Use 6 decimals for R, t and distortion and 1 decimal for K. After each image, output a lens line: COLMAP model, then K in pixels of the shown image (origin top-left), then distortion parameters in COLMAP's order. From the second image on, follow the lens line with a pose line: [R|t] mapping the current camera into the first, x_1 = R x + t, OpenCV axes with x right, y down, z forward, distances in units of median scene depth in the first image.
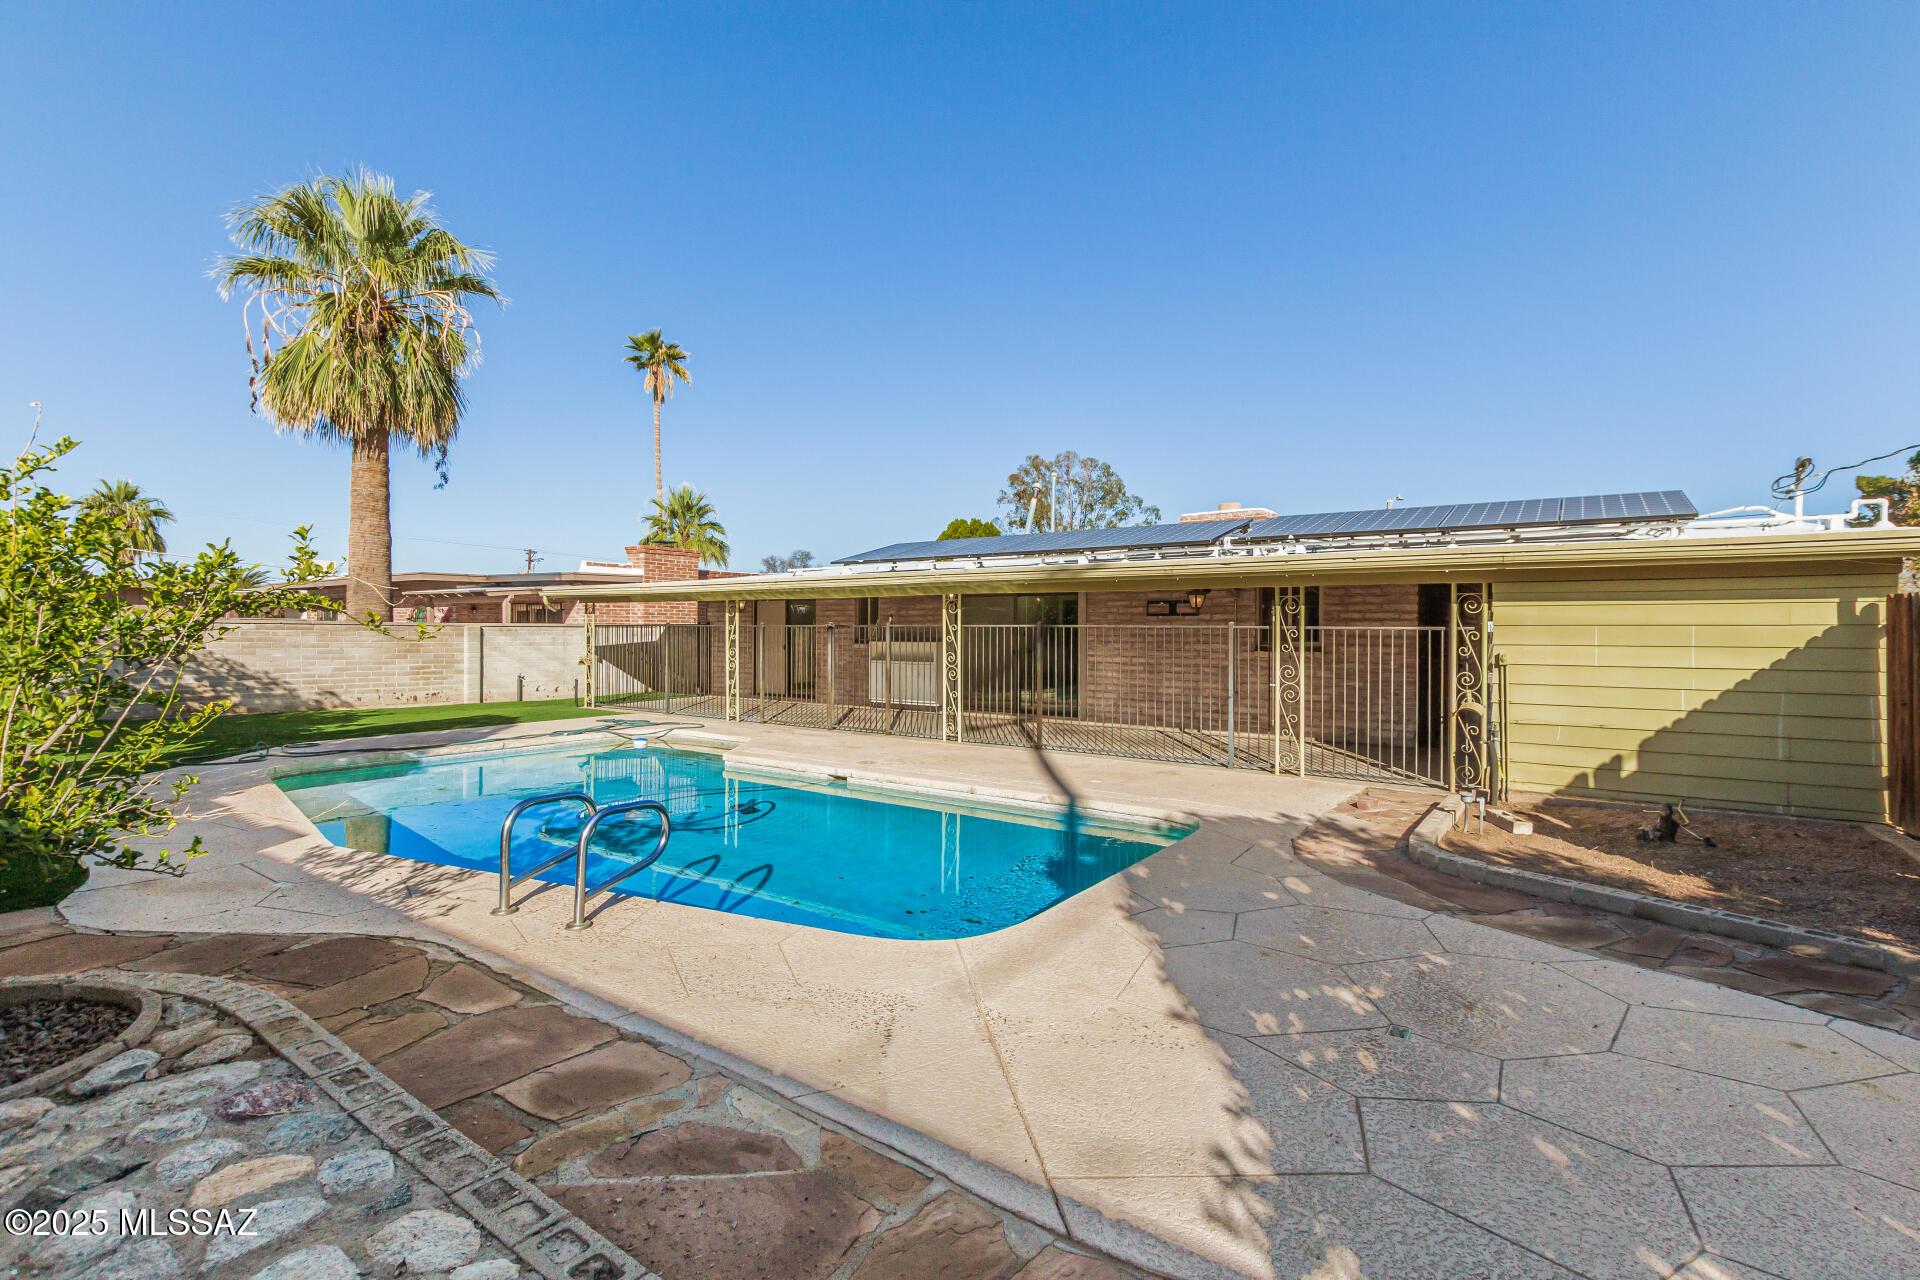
lens RADIAL K [[865.4, 0, 977.0], [0, 865.4, 636.3], [0, 0, 1]] dist [0.001013, -0.000396]
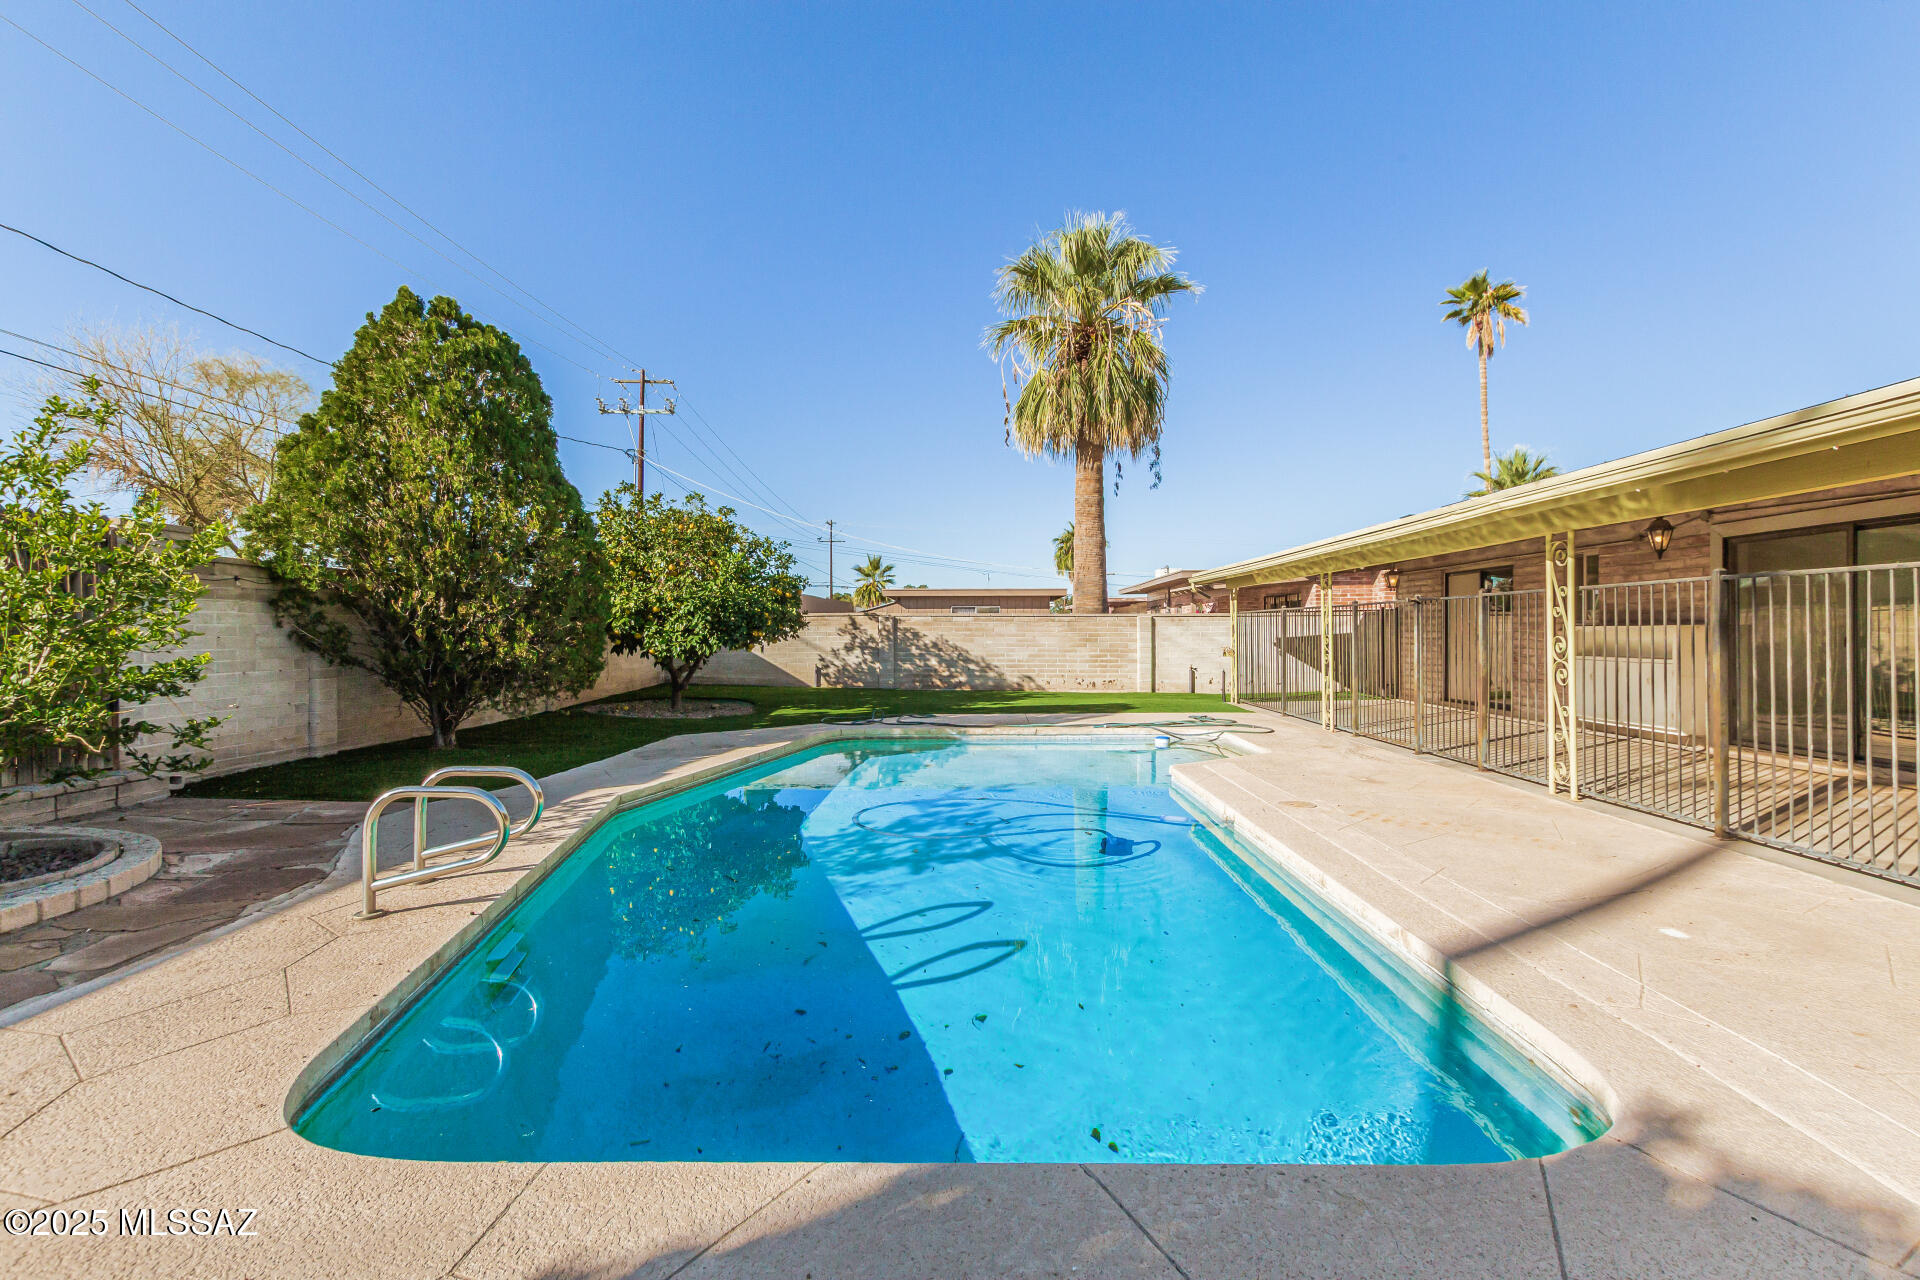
lens RADIAL K [[878.2, 0, 971.2], [0, 878.2, 628.5], [0, 0, 1]] dist [0.004347, 0.000472]
pose [[0.560920, -0.011387, -0.827792, 0.166000], [0.003353, 0.999928, -0.011483, 0.013786], [0.827864, 0.003665, 0.560918, 0.265022]]
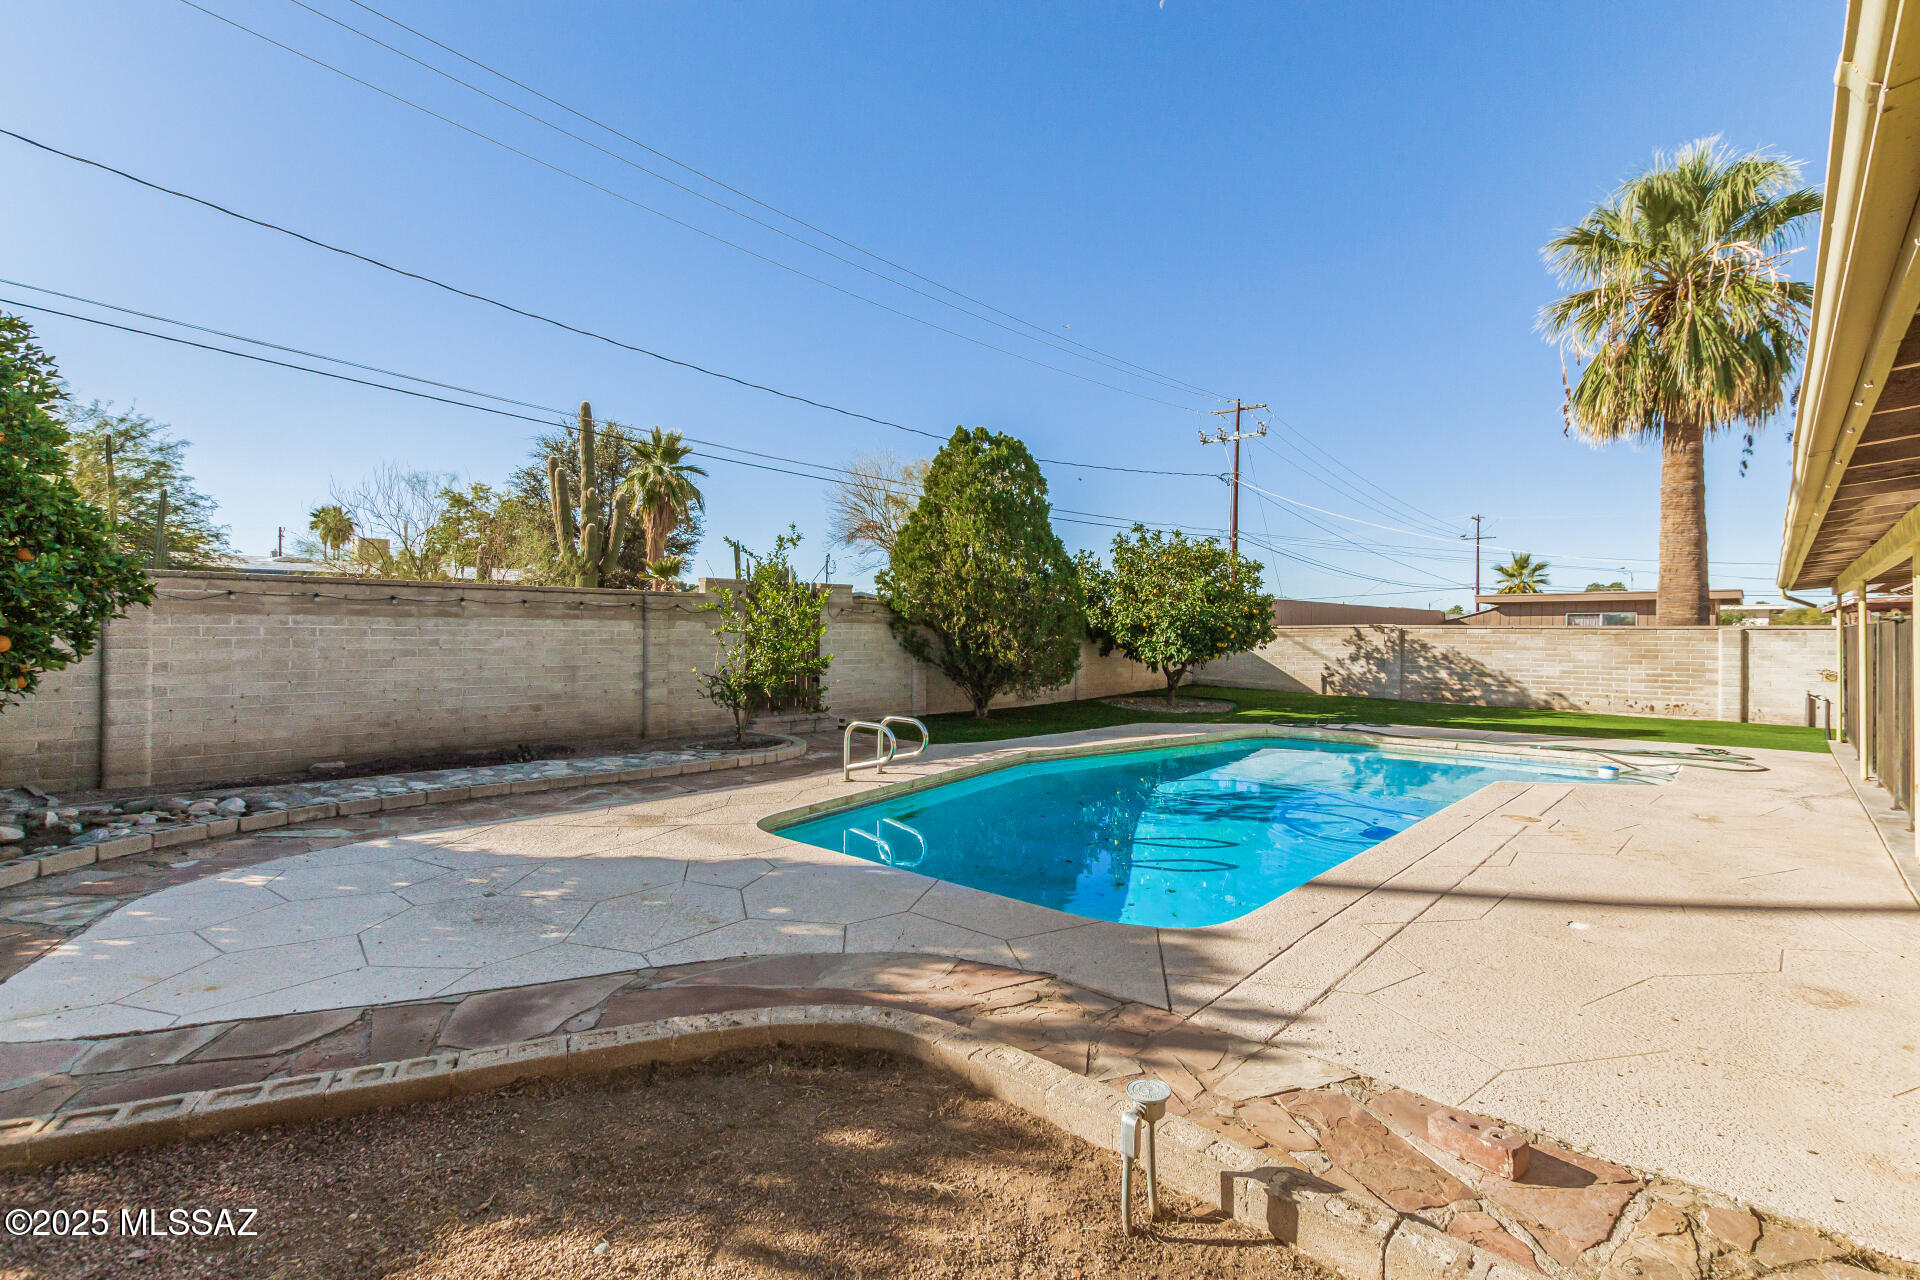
lens RADIAL K [[873.6, 0, 965.9], [0, 873.6, 627.0], [0, 0, 1]] dist [-0.002358, 0.000277]
pose [[-0.127463, -0.016202, -0.991711, 0.364931], [-0.010406, 0.999833, -0.014997, 0.006798], [0.991789, 0.008409, -0.127611, 0.394299]]
